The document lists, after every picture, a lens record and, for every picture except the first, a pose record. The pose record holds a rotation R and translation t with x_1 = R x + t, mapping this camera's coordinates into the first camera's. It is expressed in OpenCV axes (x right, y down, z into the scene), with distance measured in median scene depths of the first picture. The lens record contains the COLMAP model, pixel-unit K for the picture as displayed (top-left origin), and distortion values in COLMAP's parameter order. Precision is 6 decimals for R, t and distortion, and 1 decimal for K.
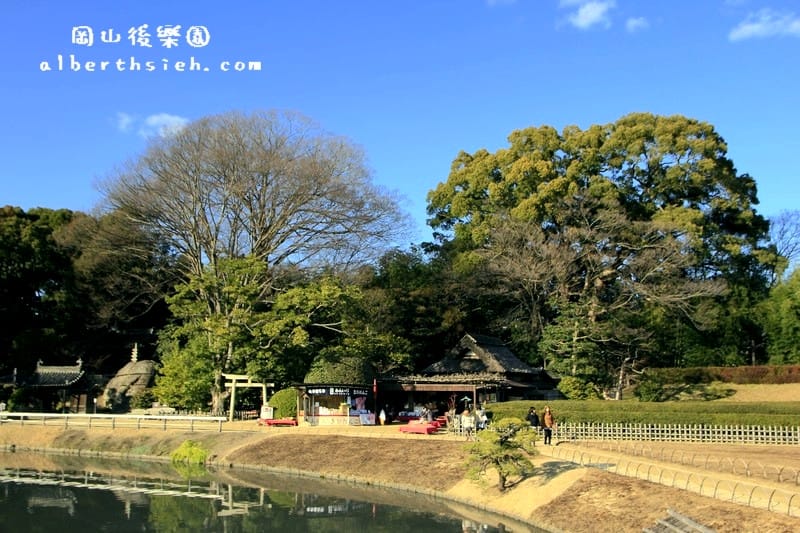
lens RADIAL K [[756.6, 0, 391.0], [0, 756.6, 291.8], [0, 0, 1]] dist [-0.062527, 0.119651]
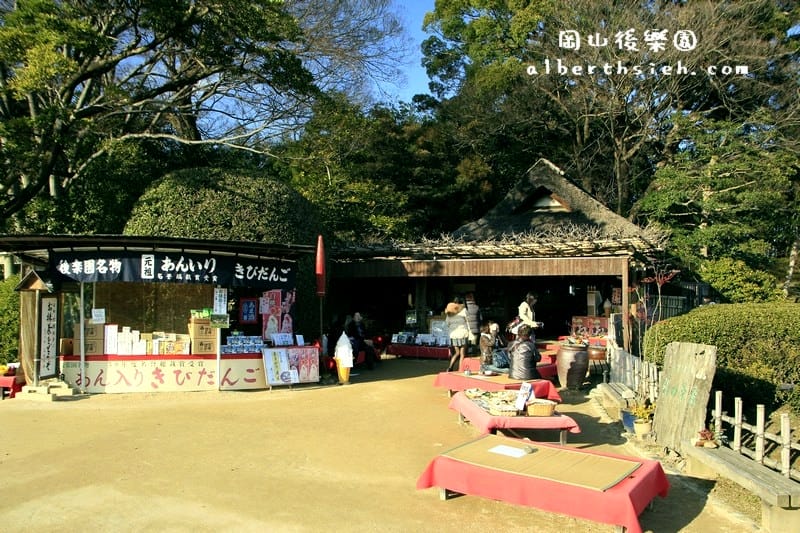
lens RADIAL K [[616.3, 0, 400.8], [0, 616.3, 278.0], [0, 0, 1]] dist [-0.125433, 0.099995]
pose [[0.998911, 0.002183, 0.046609, 0.000192], [-0.006688, 0.995290, 0.096714, 0.101804], [-0.046178, -0.096920, 0.994220, 0.699122]]
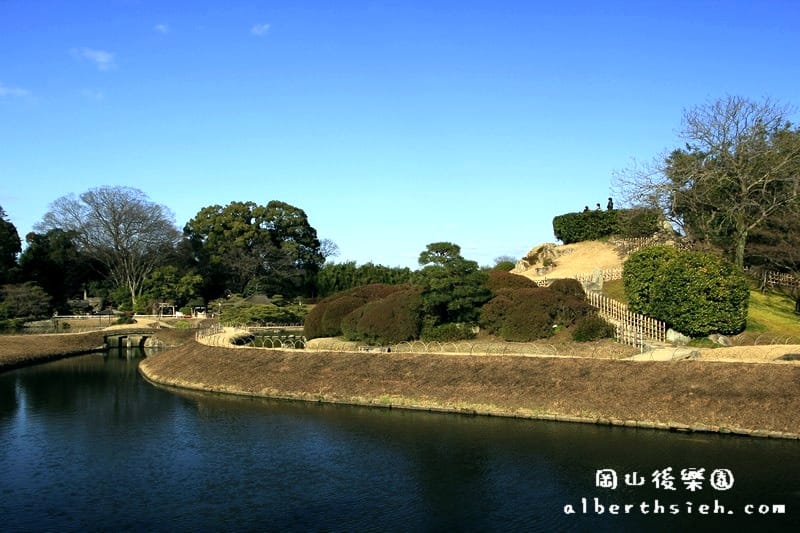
lens RADIAL K [[756.6, 0, 391.0], [0, 756.6, 291.8], [0, 0, 1]] dist [-0.062527, 0.119651]
pose [[0.847955, 0.006114, 0.530033, -1.041120], [-0.062795, 0.994051, 0.088995, -0.268032], [-0.526336, -0.108747, 0.843294, -2.091449]]
